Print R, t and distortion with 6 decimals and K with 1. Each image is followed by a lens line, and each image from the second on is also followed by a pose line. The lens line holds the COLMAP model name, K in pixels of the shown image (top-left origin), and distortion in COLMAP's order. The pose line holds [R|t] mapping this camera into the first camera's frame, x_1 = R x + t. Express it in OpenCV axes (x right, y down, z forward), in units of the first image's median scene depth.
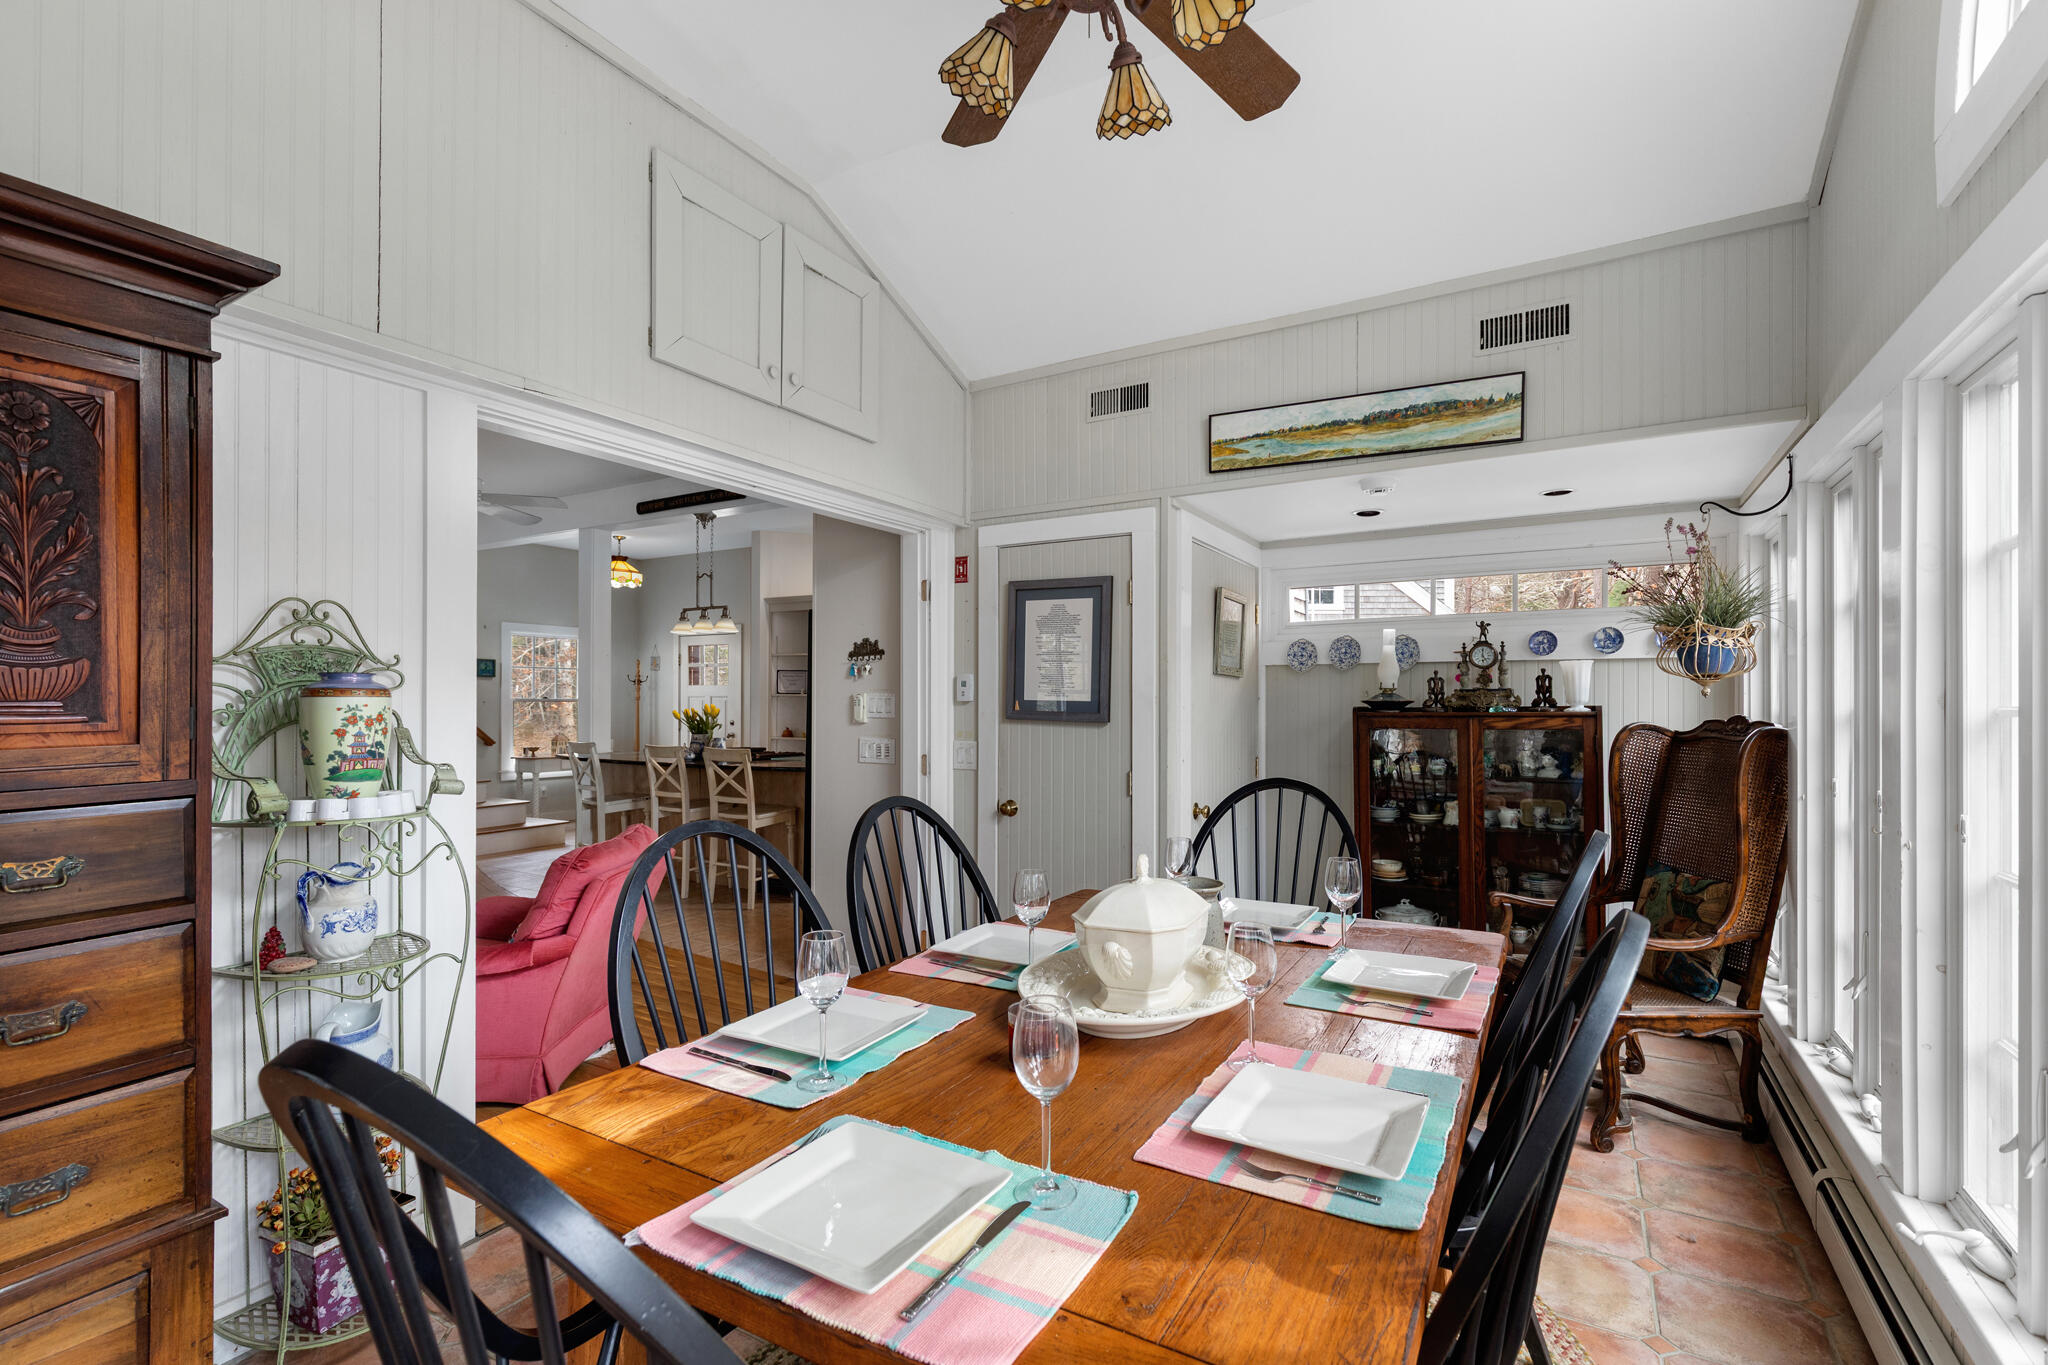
lens RADIAL K [[923.0, 0, 1027.2], [0, 923.0, 695.0], [0, 0, 1]] dist [0.008794, -0.001904]
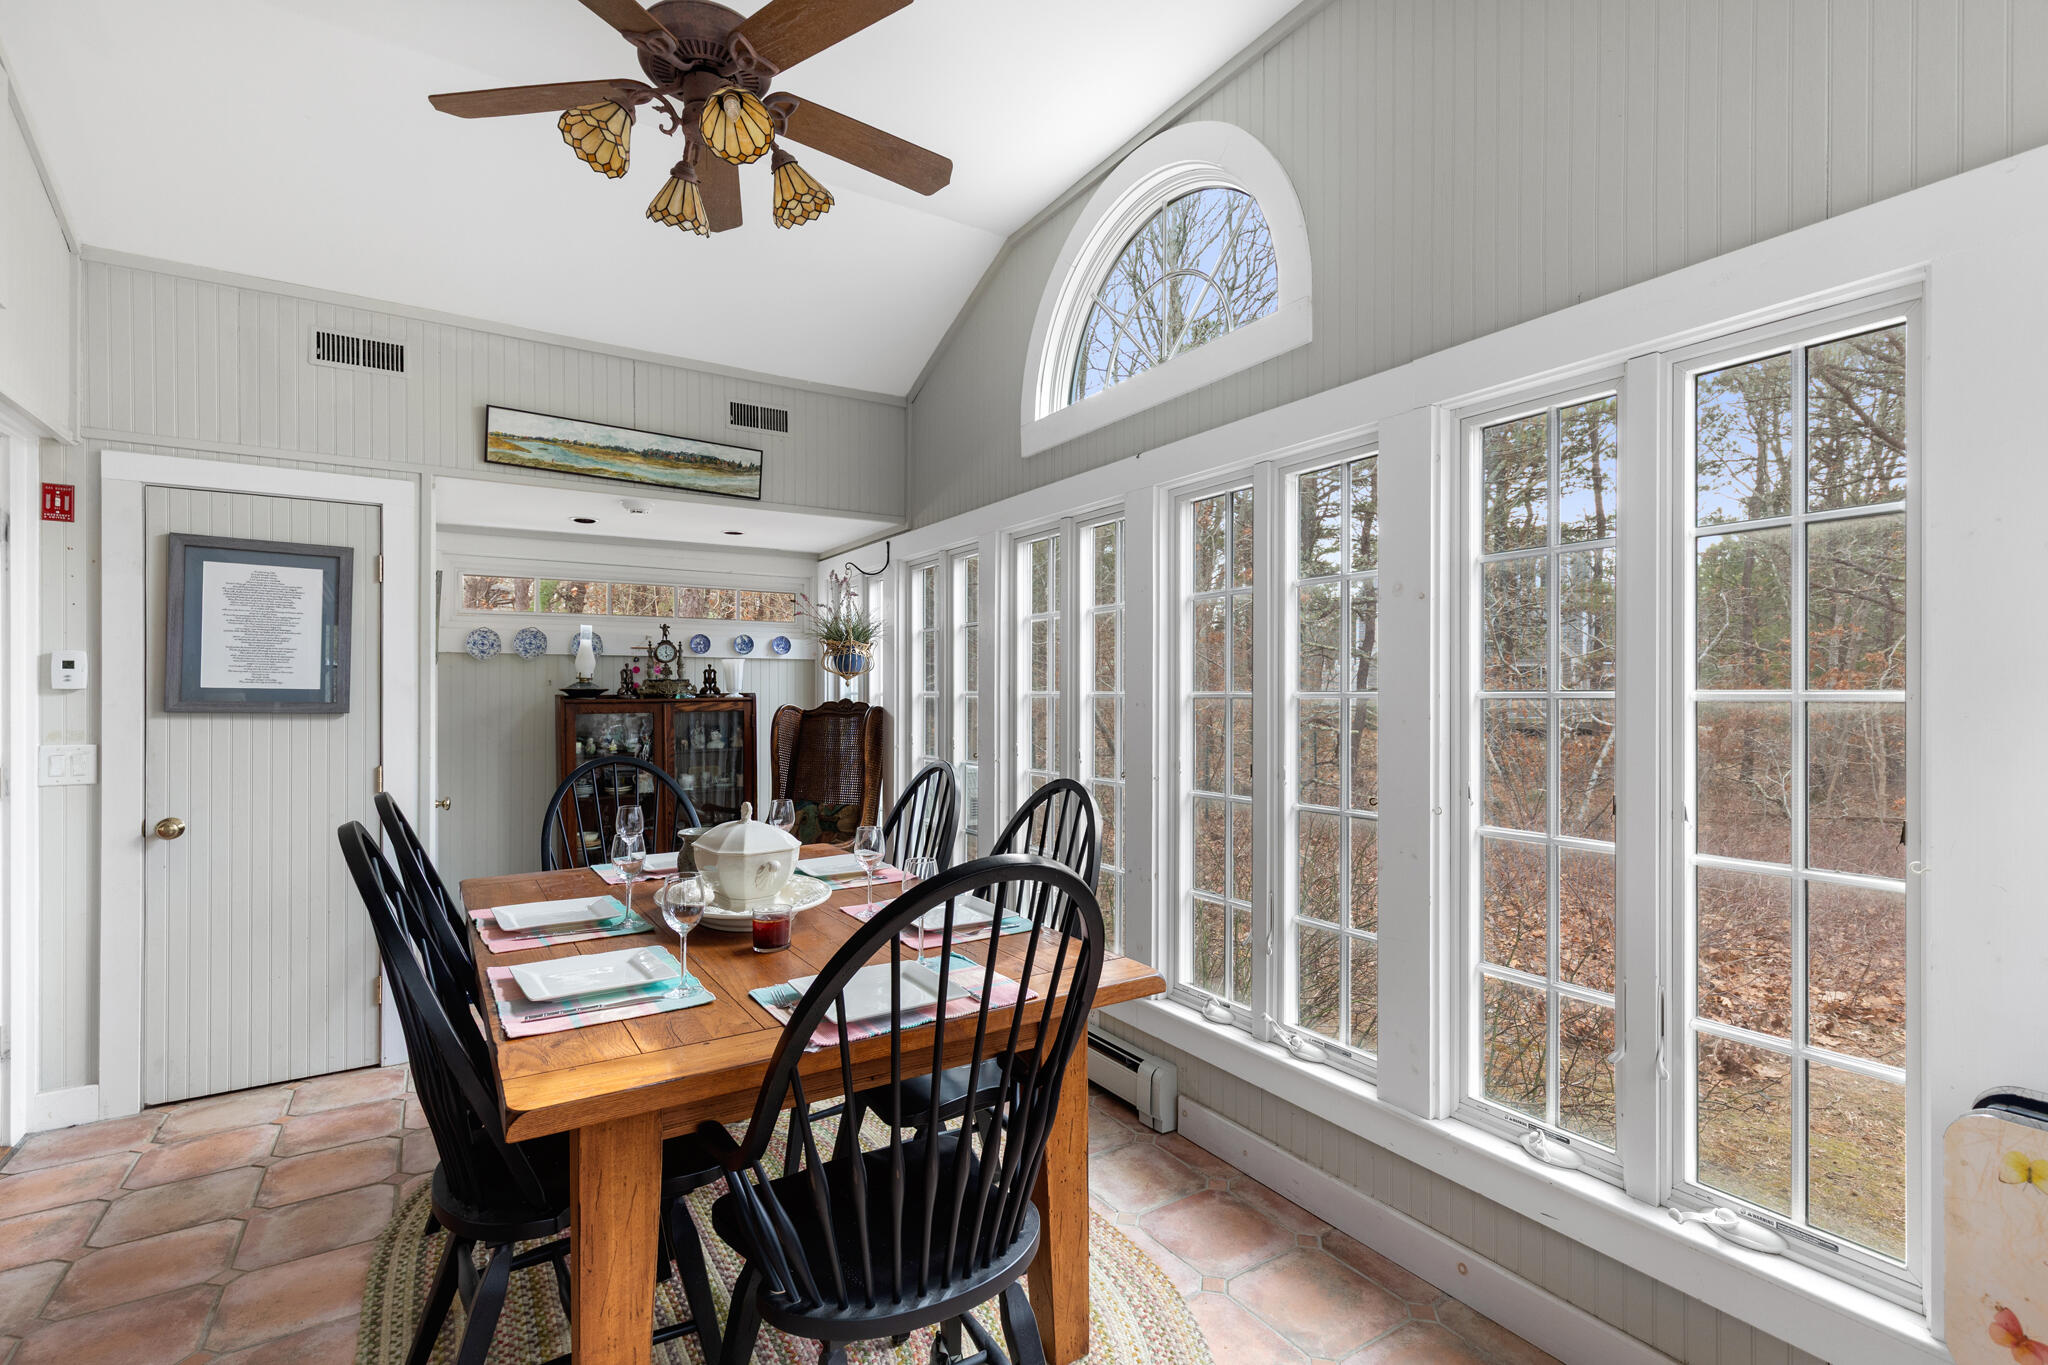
lens RADIAL K [[923.0, 0, 1062.8], [0, 923.0, 690.4], [0, 0, 1]] dist [0.008794, -0.001904]
pose [[0.433747, -0.000035, 0.901034, -0.401984], [-0.006879, 0.999971, 0.003350, 0.000160], [-0.901008, -0.007651, 0.433735, -0.003340]]
